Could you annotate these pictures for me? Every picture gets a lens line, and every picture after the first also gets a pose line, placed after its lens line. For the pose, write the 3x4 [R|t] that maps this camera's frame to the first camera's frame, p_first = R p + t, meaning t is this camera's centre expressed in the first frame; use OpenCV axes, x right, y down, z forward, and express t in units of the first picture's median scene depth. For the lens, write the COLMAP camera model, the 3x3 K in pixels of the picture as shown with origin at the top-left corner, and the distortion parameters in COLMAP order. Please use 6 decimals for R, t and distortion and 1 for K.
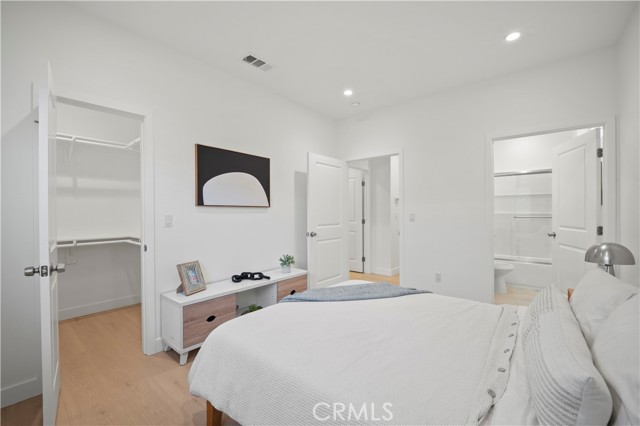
lens RADIAL K [[264.4, 0, 324.1], [0, 264.4, 210.9], [0, 0, 1]] dist [-0.009405, -0.000527]
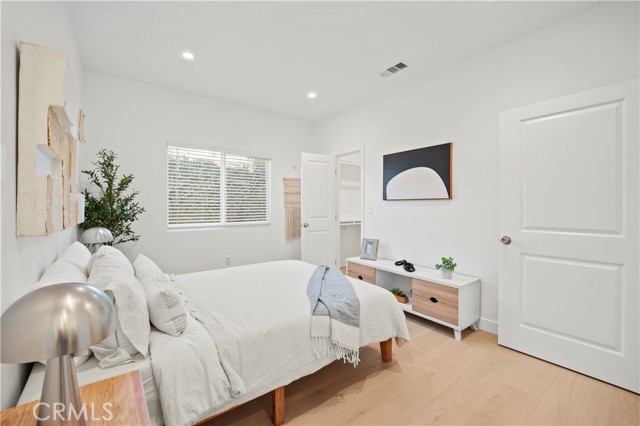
lens RADIAL K [[264.4, 0, 324.1], [0, 264.4, 210.9], [0, 0, 1]] dist [-0.009405, -0.000527]
pose [[-0.229961, 0.009379, -0.973155, 0.879044], [-0.010490, 0.999872, 0.012116, 0.021330], [0.973143, 0.012995, -0.229833, 0.963969]]
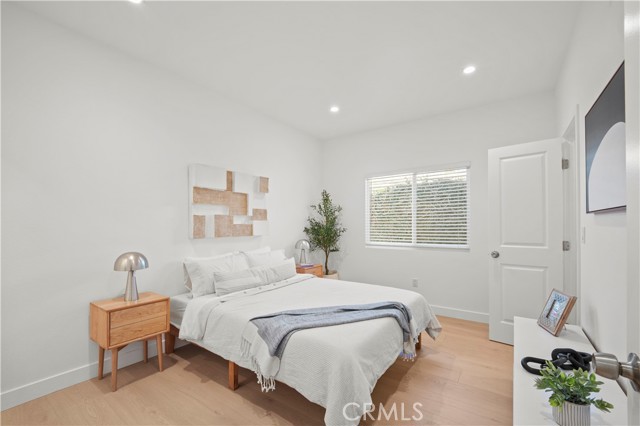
lens RADIAL K [[270.8, 0, 319.0], [0, 270.8, 222.4], [0, 0, 1]] dist [-0.000873, -0.000160]
pose [[-0.999061, -0.000721, -0.043314, 0.170122], [-0.000496, 0.999986, -0.005208, 0.003867], [0.043317, -0.005182, -0.999048, 1.530578]]
